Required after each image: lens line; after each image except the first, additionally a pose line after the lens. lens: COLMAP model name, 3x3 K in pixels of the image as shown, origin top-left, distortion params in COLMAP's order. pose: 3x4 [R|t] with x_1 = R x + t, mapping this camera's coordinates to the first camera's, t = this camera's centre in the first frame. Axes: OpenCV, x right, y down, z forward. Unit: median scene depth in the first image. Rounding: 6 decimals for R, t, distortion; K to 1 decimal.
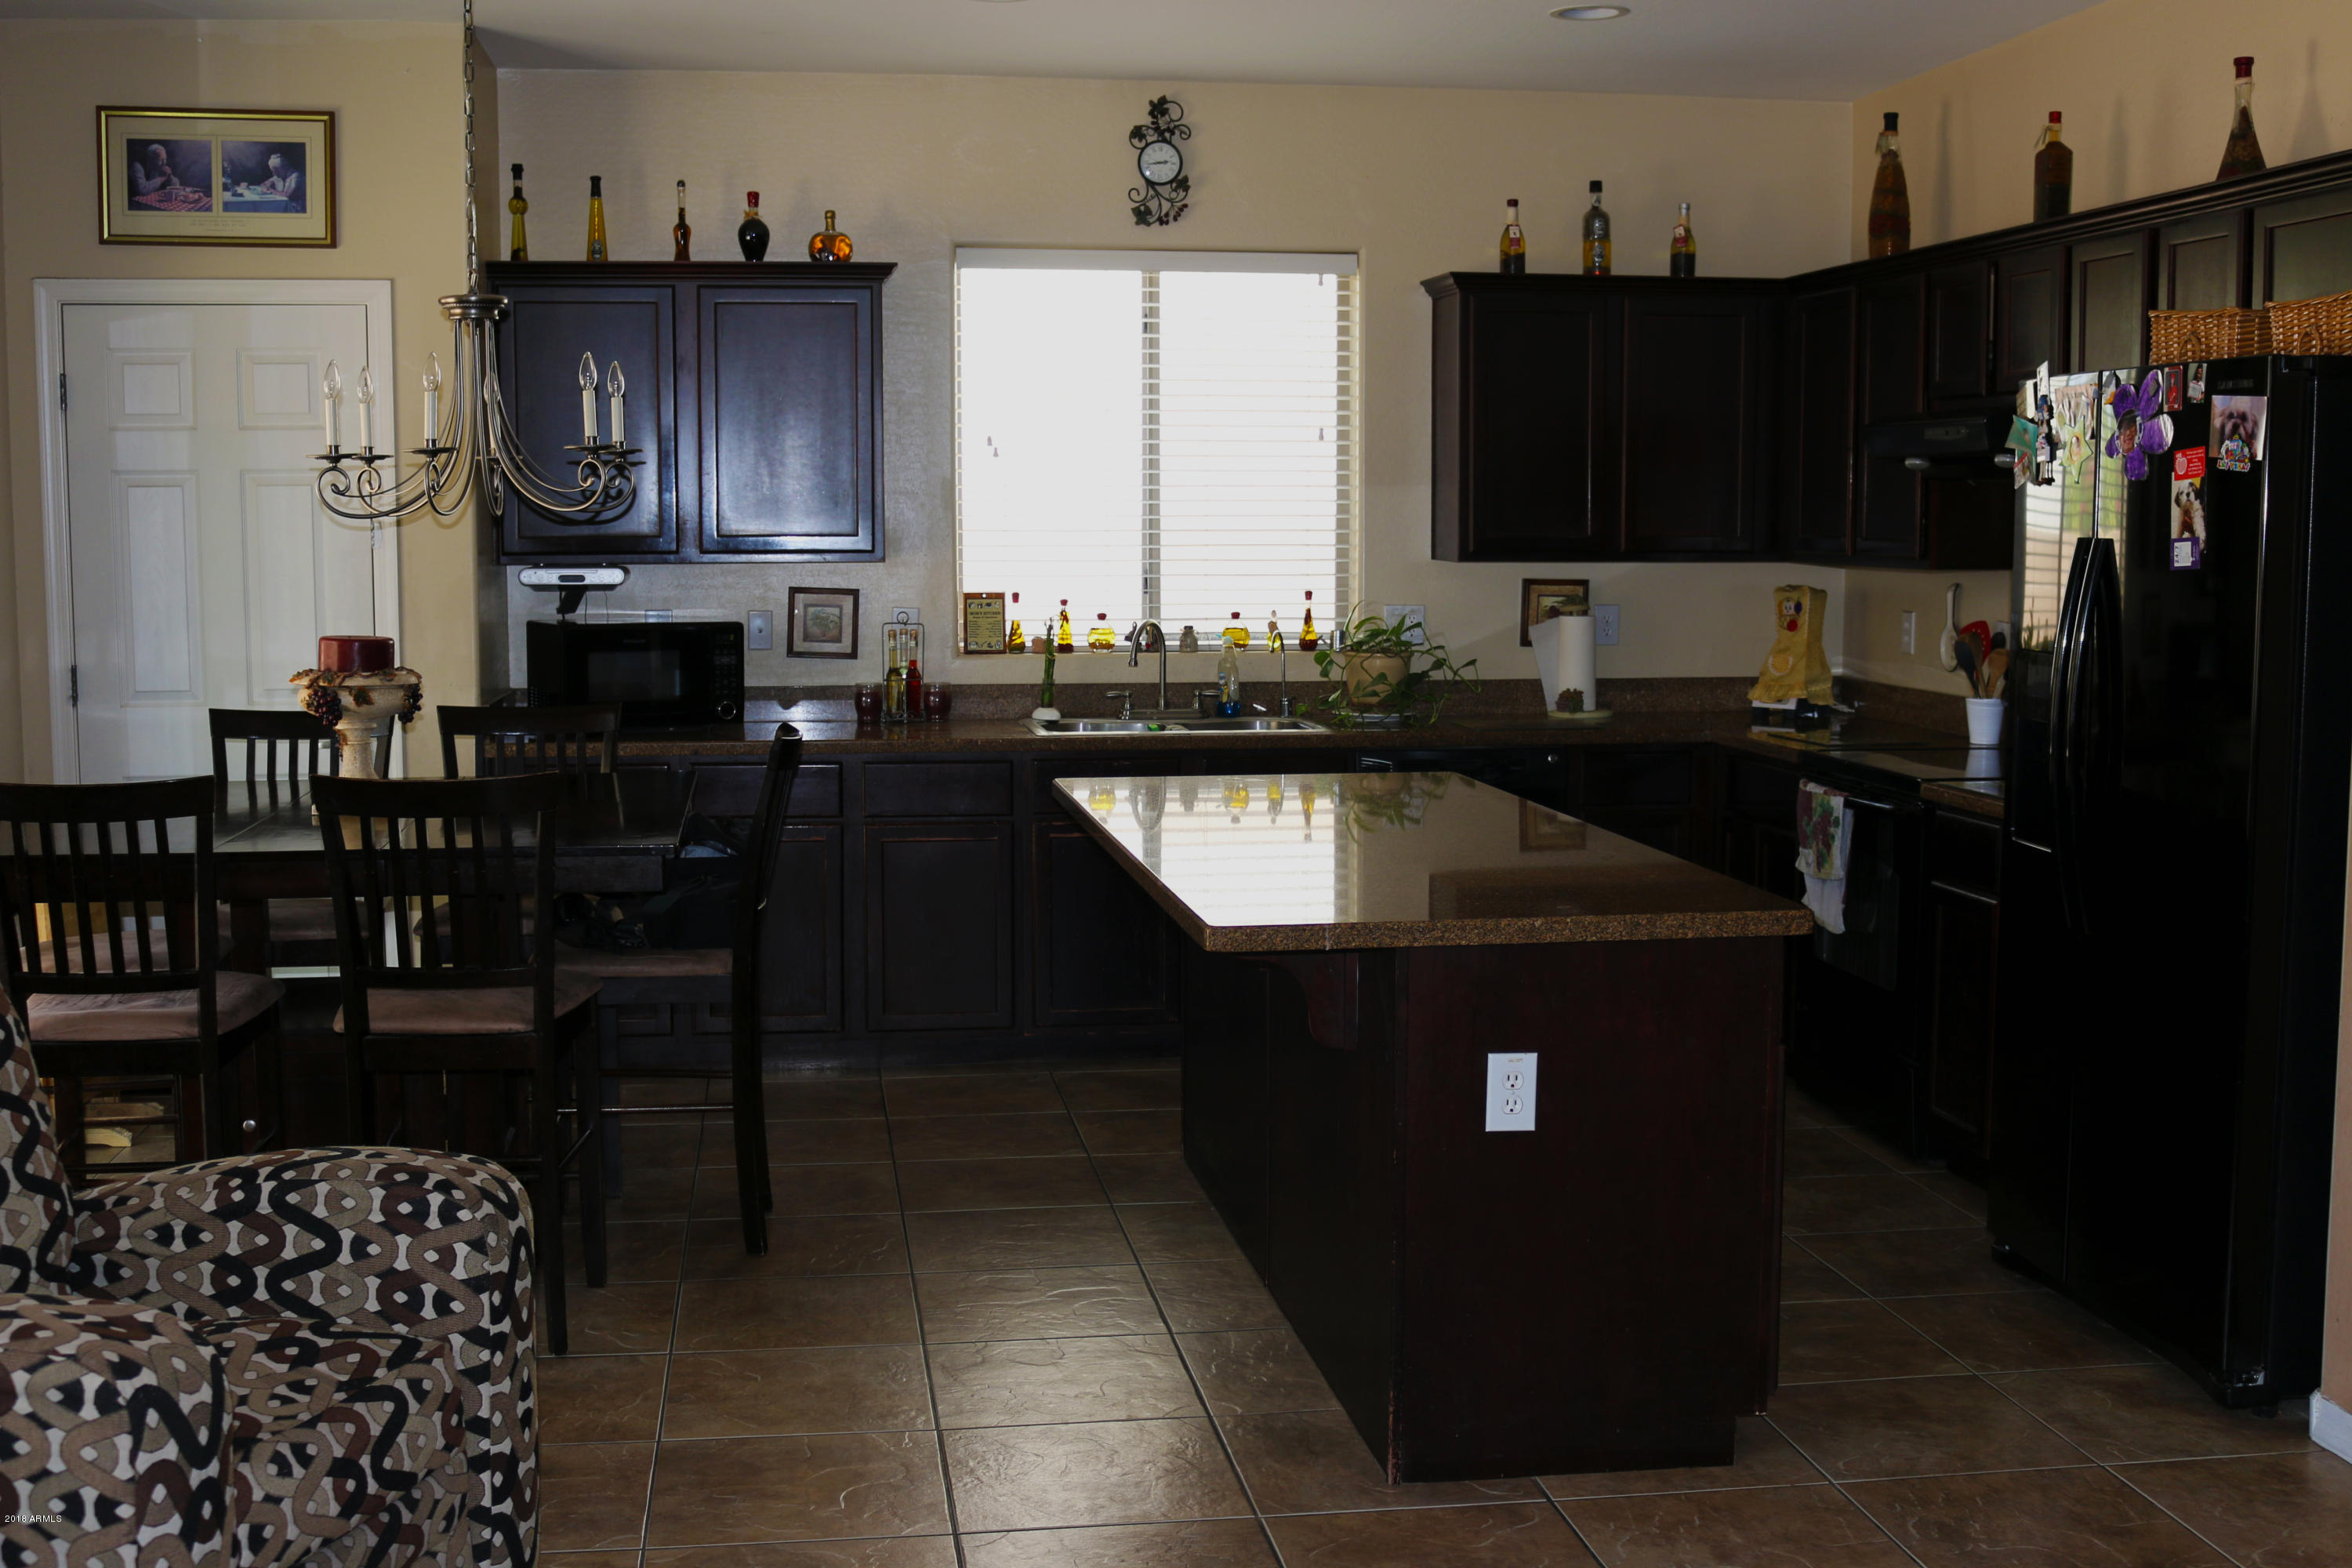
lens RADIAL K [[2691.6, 0, 1176.0], [0, 2691.6, 784.0], [0, 0, 1]] dist [-0.098151, 0.062785]
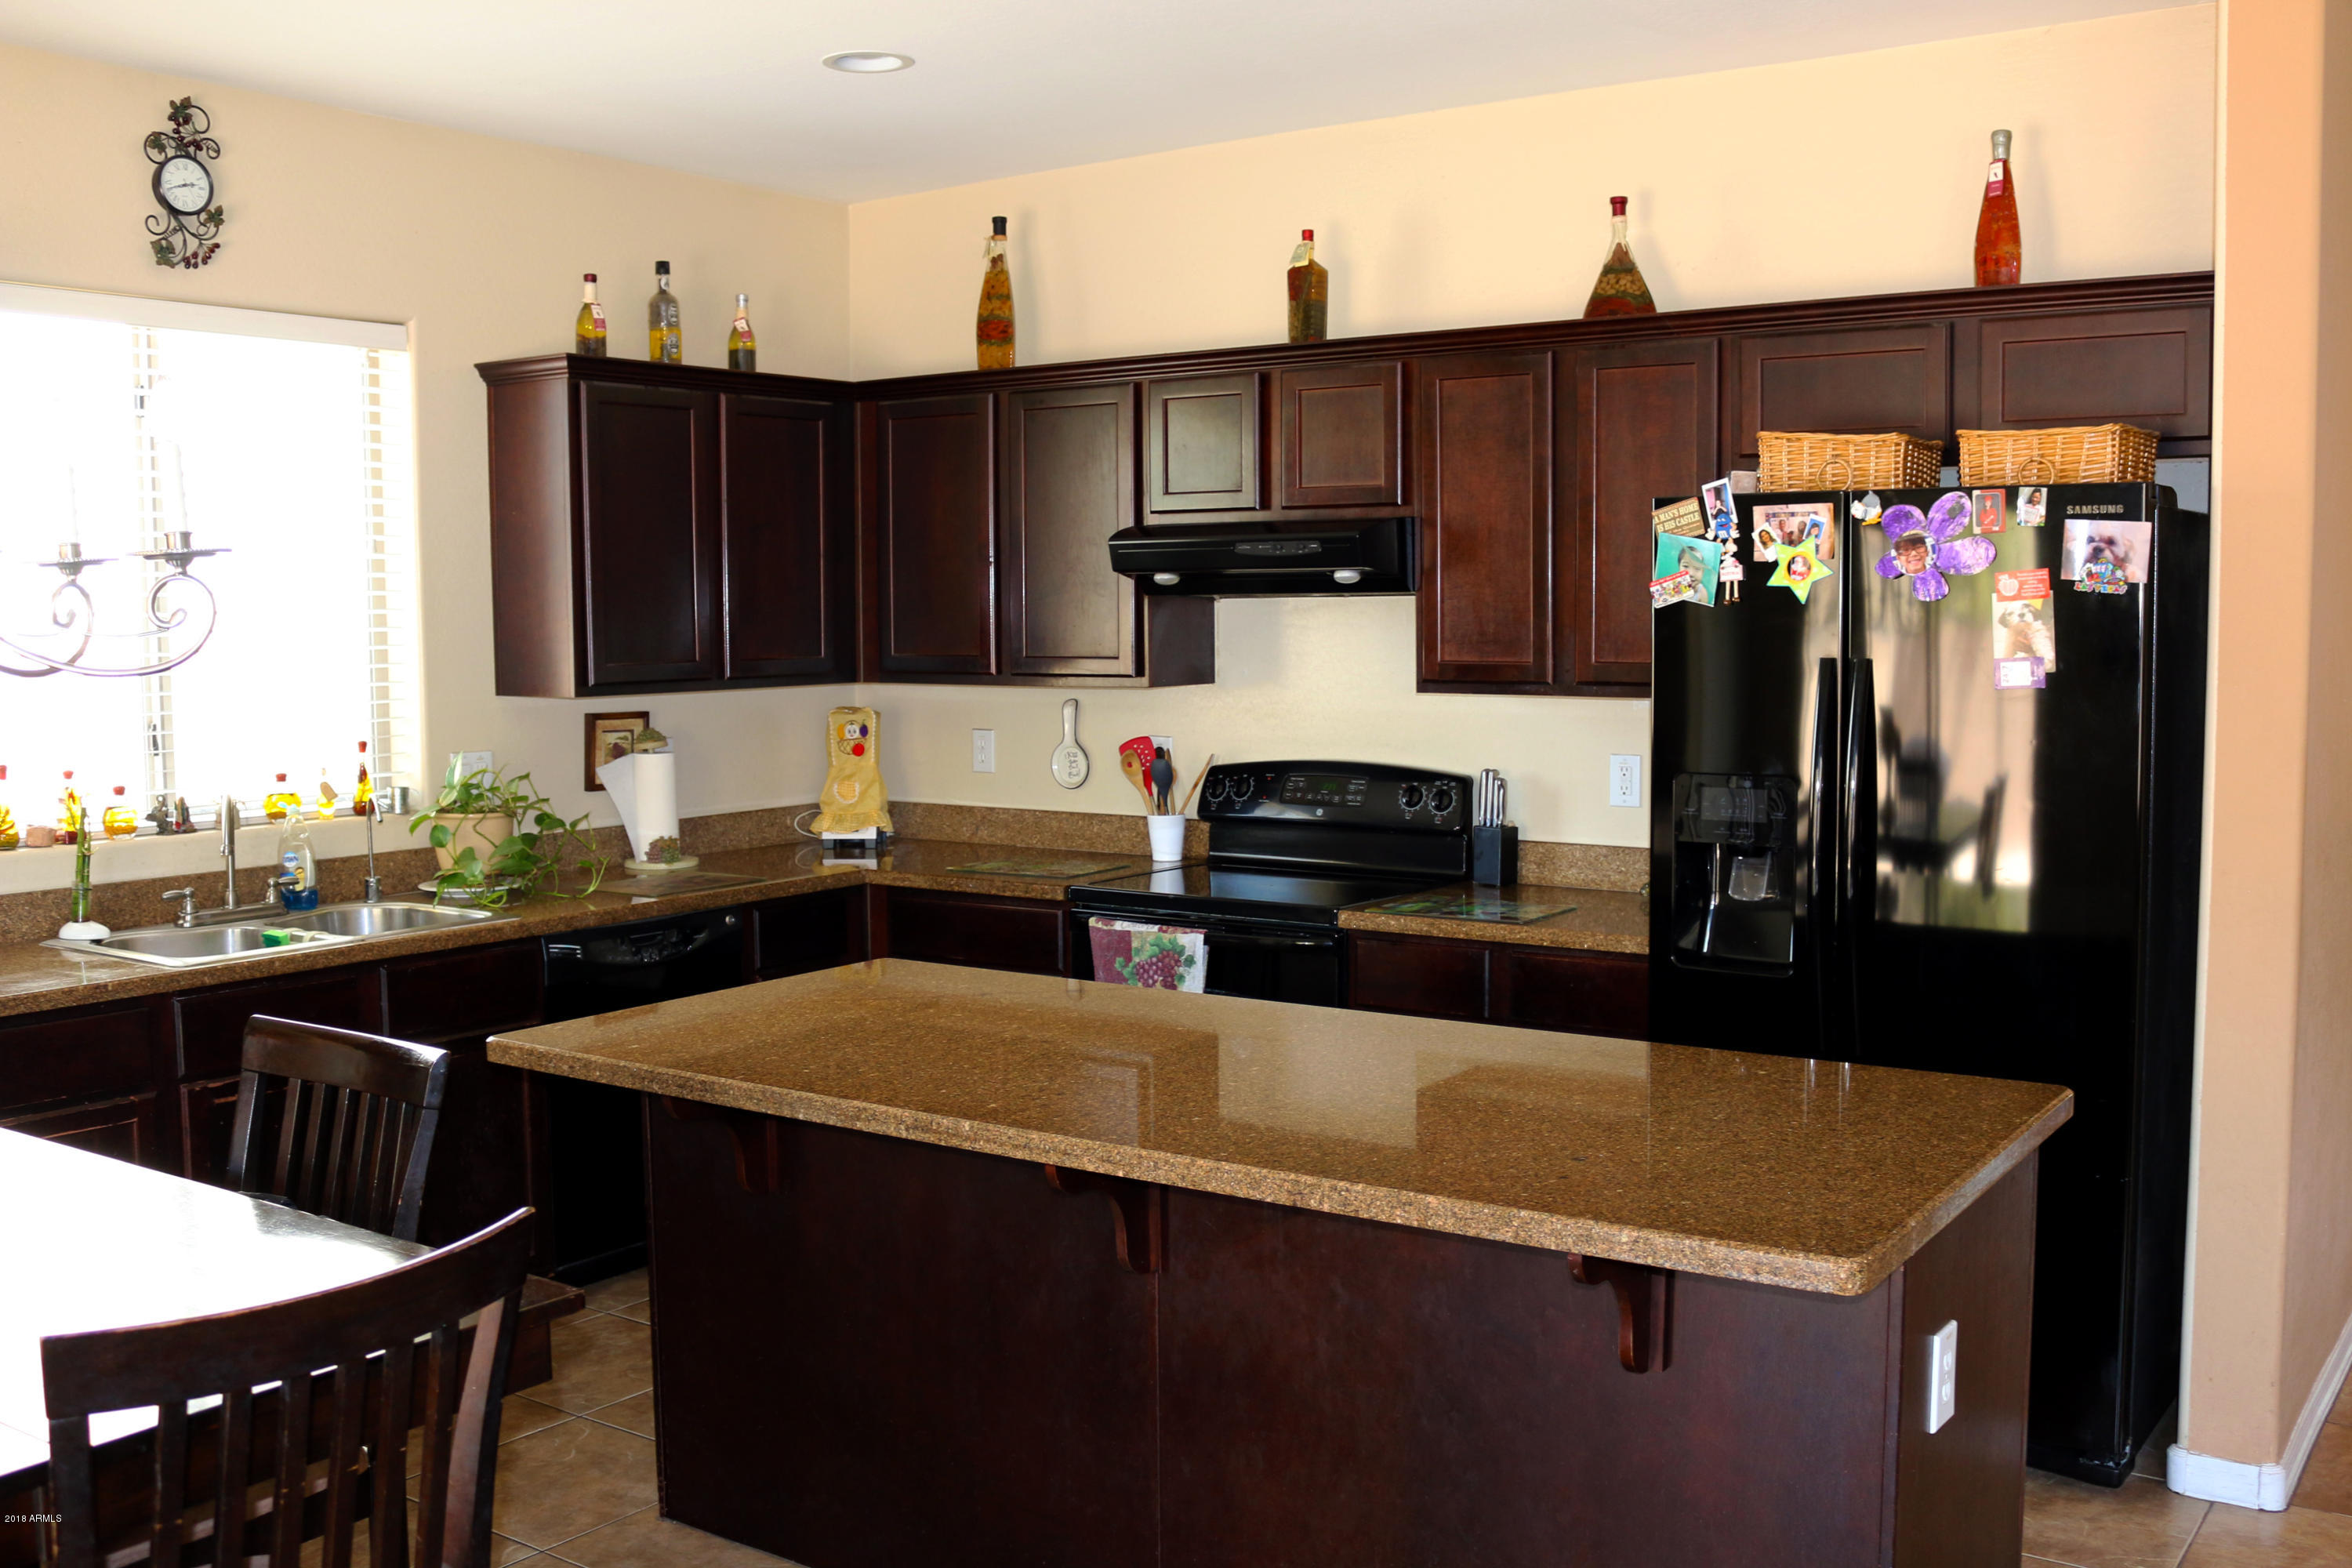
lens RADIAL K [[2238.0, 0, 1176.0], [0, 2238.0, 784.0], [0, 0, 1]] dist [-0.162386, 0.167235]
pose [[0.681492, -0.065504, 0.728888, -0.270076], [0.083515, 0.996441, 0.011465, -0.047523], [-0.727045, 0.053060, 0.684537, 0.387393]]
